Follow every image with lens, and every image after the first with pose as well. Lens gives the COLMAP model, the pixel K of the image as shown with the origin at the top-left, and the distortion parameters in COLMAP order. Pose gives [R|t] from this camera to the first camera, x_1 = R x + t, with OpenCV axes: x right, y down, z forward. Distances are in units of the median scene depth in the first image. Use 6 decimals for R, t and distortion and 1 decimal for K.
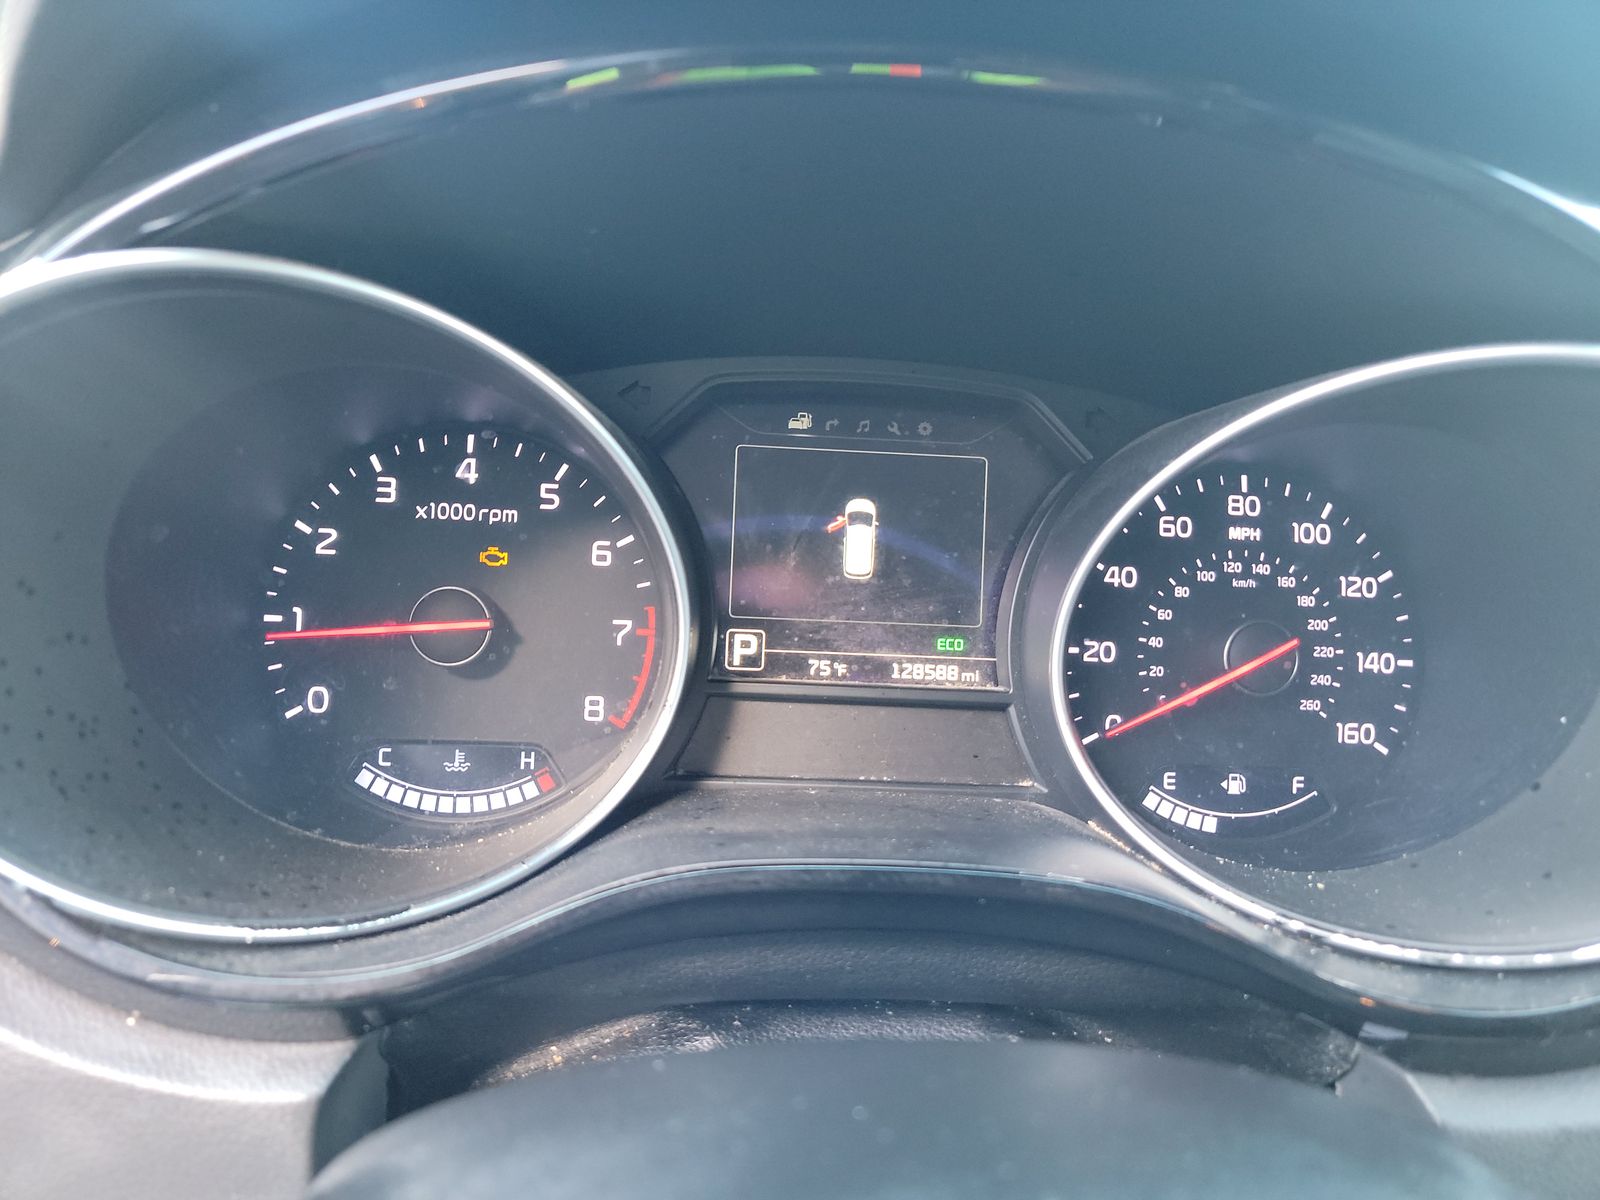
lens RADIAL K [[1103.7, 0, 794.8], [0, 1103.7, 591.8], [0, 0, 1]] dist [0.038808, -0.034474]
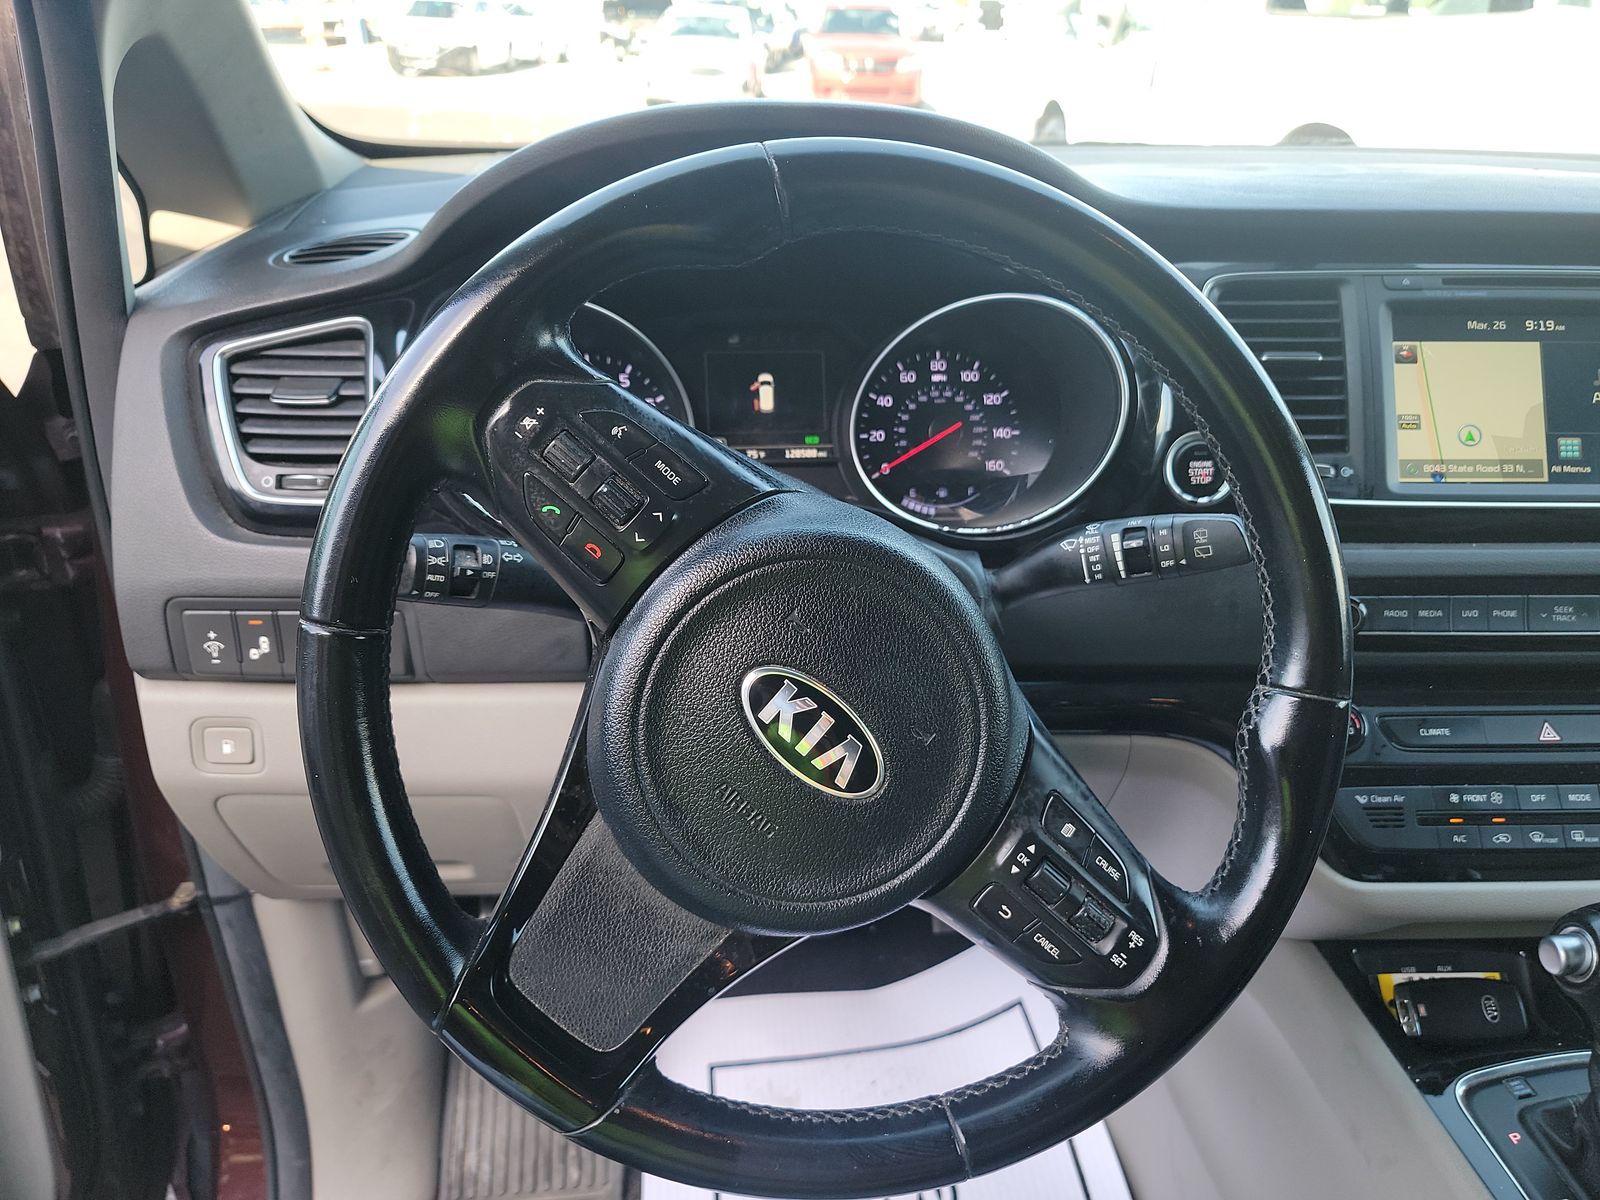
lens RADIAL K [[1103.7, 0, 813.0], [0, 1103.7, 606.1], [0, 0, 1]] dist [0.038808, -0.034474]
pose [[0.995732, -0.077103, 0.050724, 0.008386], [0.072941, 0.994176, 0.079333, 0.205878], [-0.056545, -0.075294, 0.995557, -1.211878]]
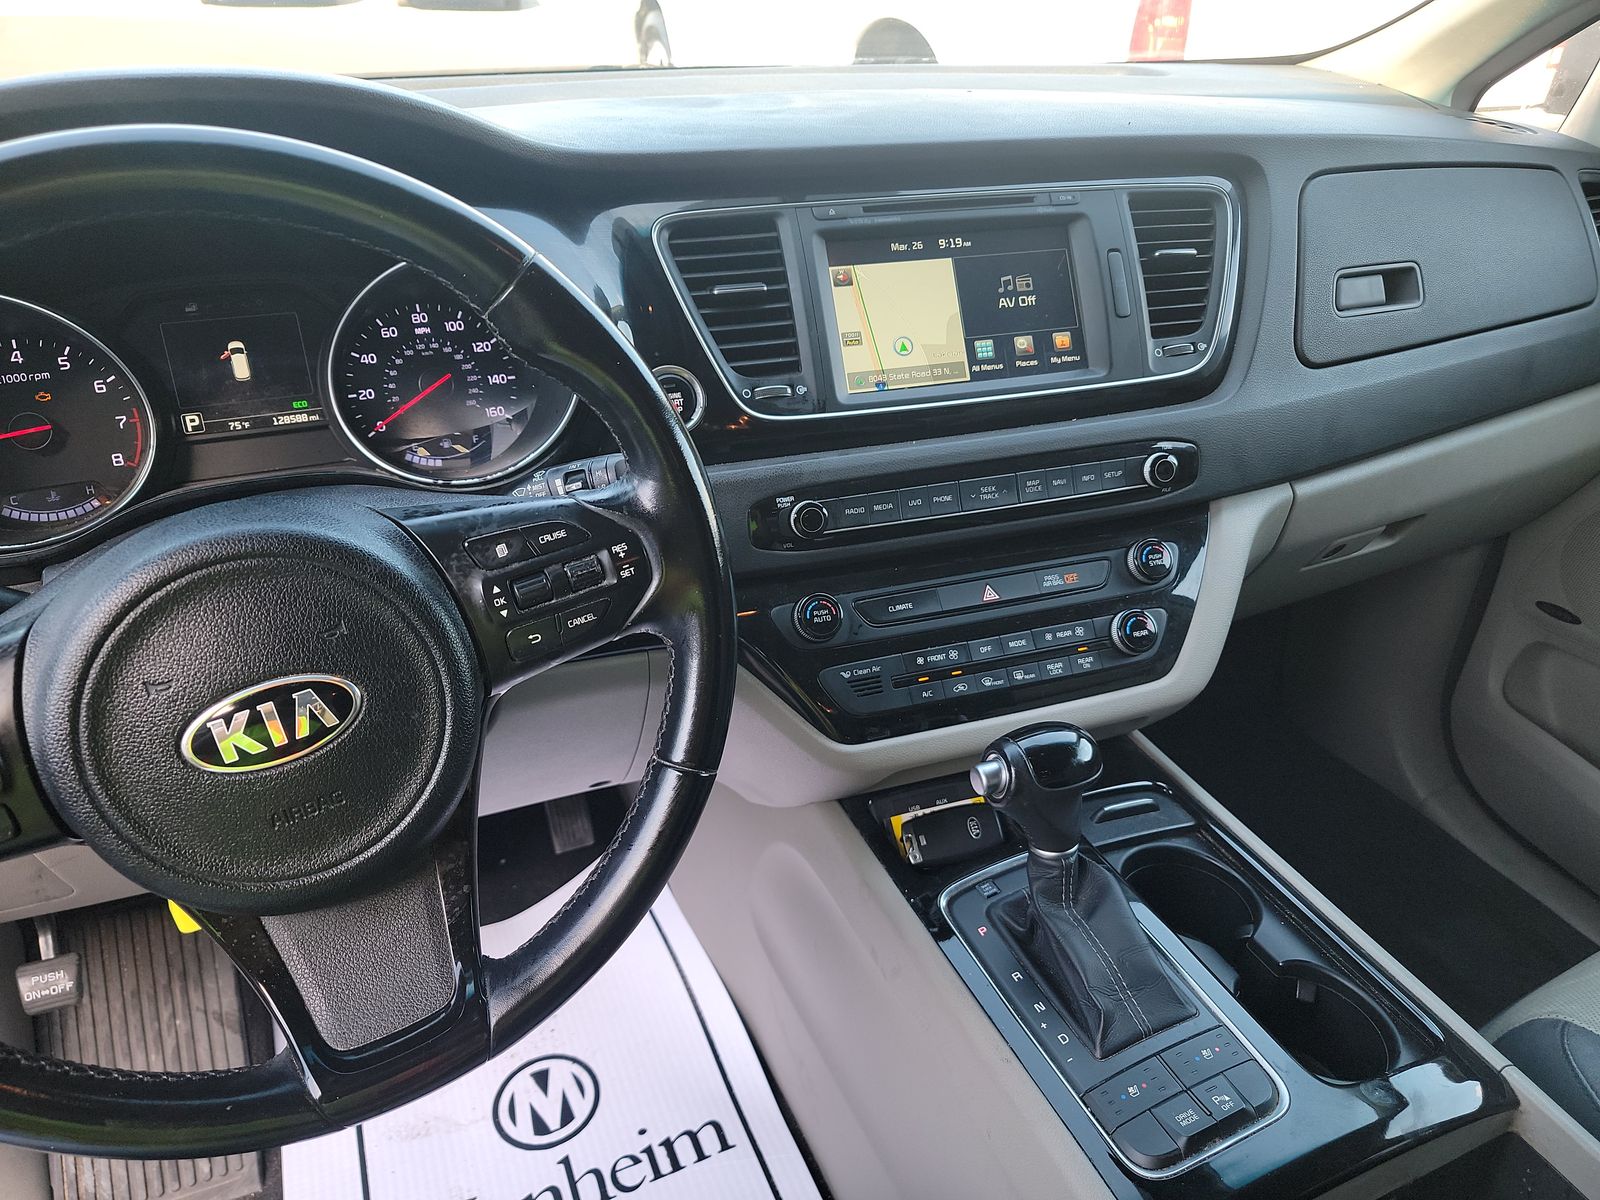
lens RADIAL K [[1103.7, 0, 796.6], [0, 1103.7, 595.5], [0, 0, 1]] dist [0.038808, -0.034474]
pose [[0.932066, -0.224264, 0.284533, 0.351498], [0.176547, 0.966975, 0.183825, 0.184701], [-0.316361, -0.121103, 0.940877, -1.399628]]
